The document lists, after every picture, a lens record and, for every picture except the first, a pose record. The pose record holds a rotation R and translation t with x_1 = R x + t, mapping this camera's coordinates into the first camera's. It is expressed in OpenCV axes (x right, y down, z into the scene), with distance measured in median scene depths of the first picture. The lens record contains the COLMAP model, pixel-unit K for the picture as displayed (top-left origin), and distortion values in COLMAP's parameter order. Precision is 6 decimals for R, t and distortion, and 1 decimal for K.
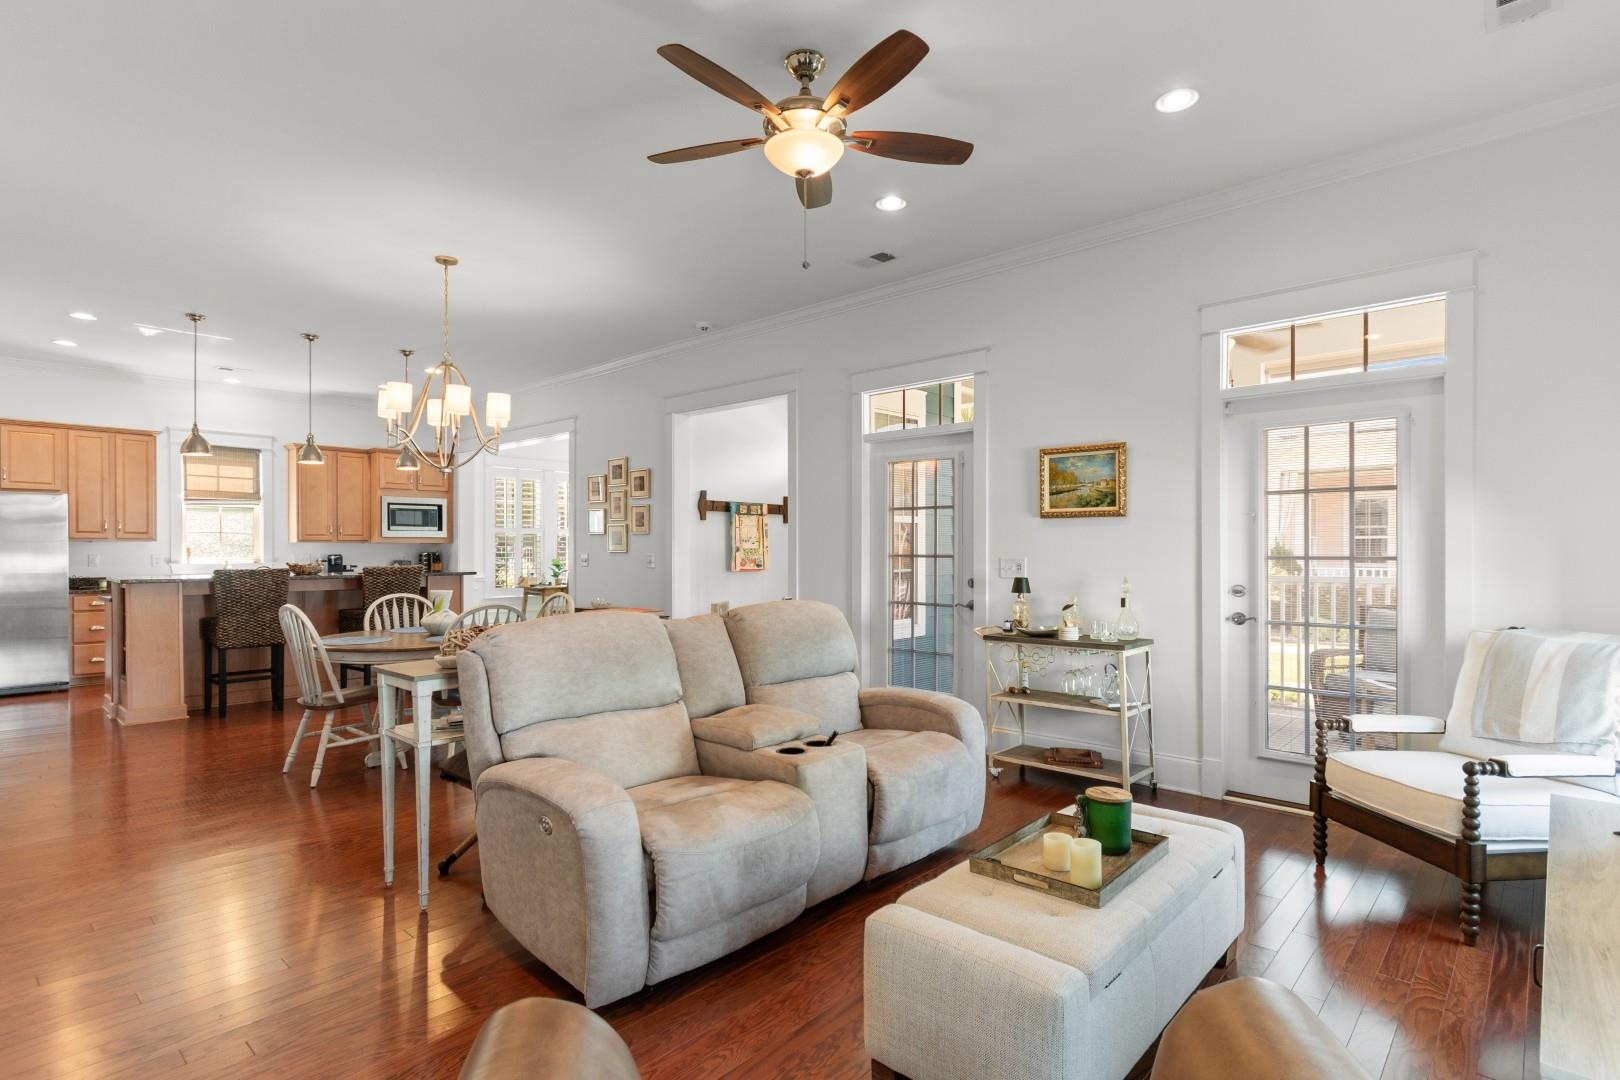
lens RADIAL K [[781.4, 0, 805.1], [0, 781.4, 547.5], [0, 0, 1]] dist [-0.003463, -0.001106]
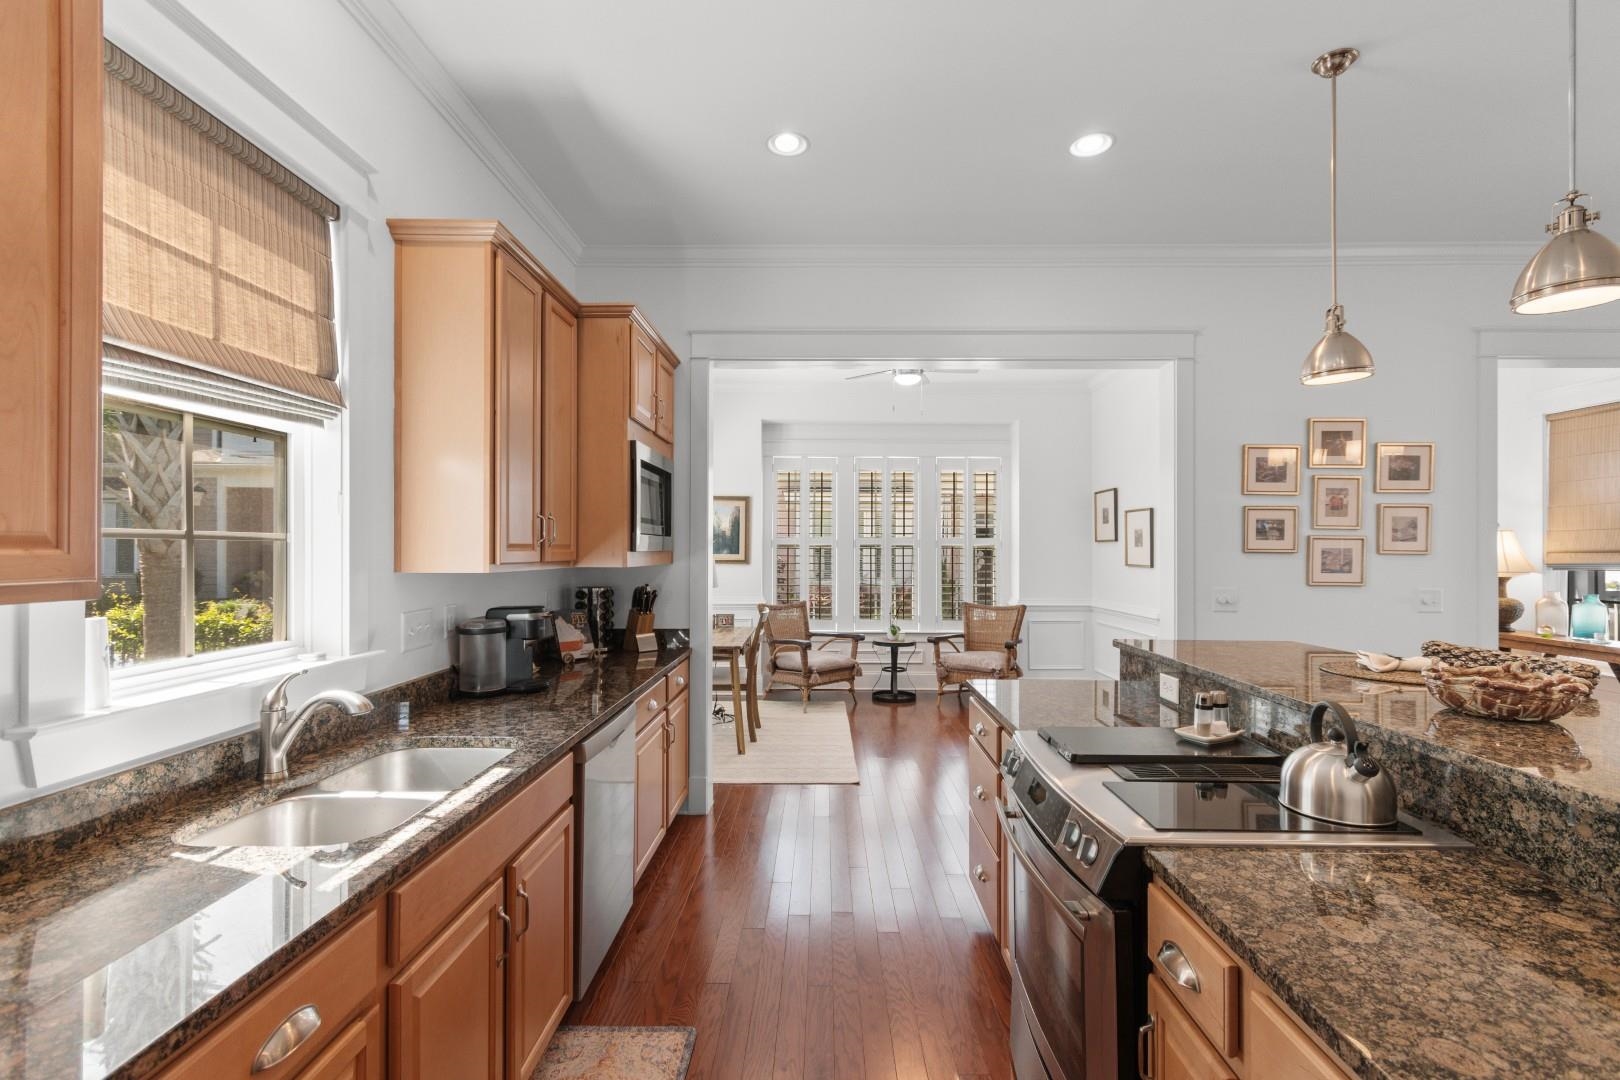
lens RADIAL K [[711.5, 0, 813.5], [0, 711.5, 546.5], [0, 0, 1]] dist [-0.001072, -0.000634]
pose [[0.762464, 0.005854, 0.647004, -0.770490], [-0.005199, 0.999982, -0.002921, -0.017032], [-0.647010, -0.001137, 0.762481, 0.766695]]
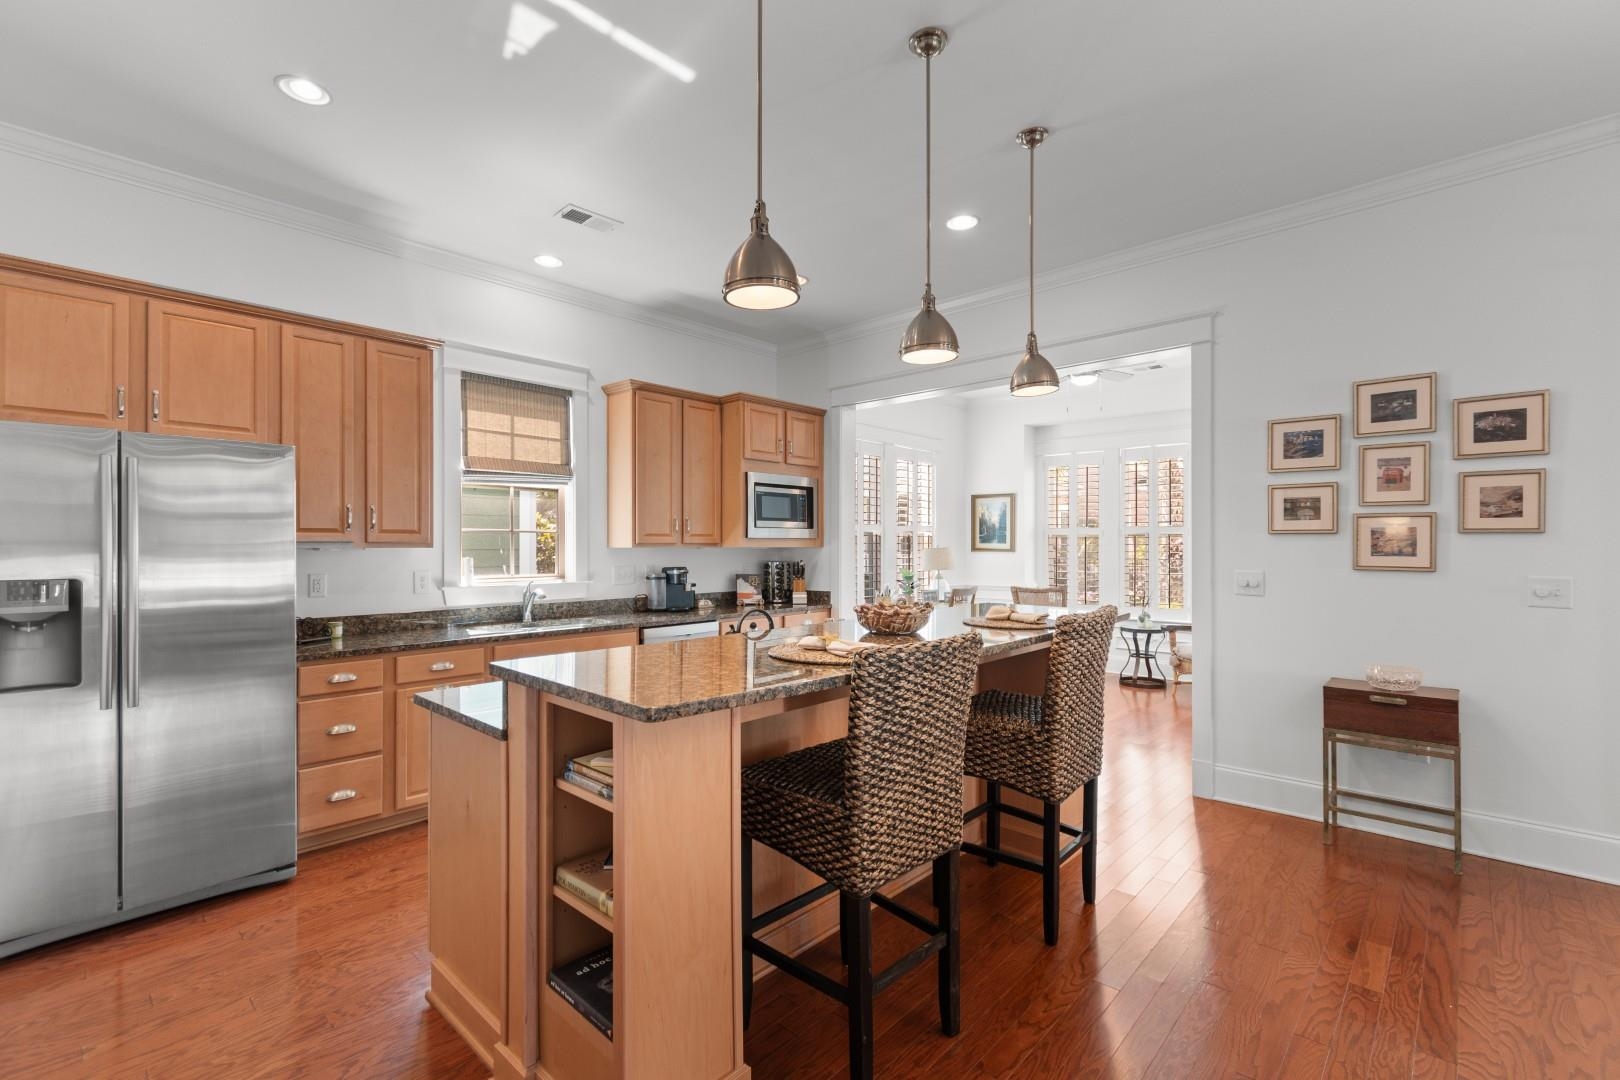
lens RADIAL K [[689.6, 0, 810.0], [0, 689.6, 540.0], [0, 0, 1]] dist [-0.001601, -0.000433]
pose [[0.999826, -0.000584, -0.018671, -0.535699], [0.000487, 0.999987, -0.005162, -0.010108], [0.018674, 0.005152, 0.999812, 0.506464]]
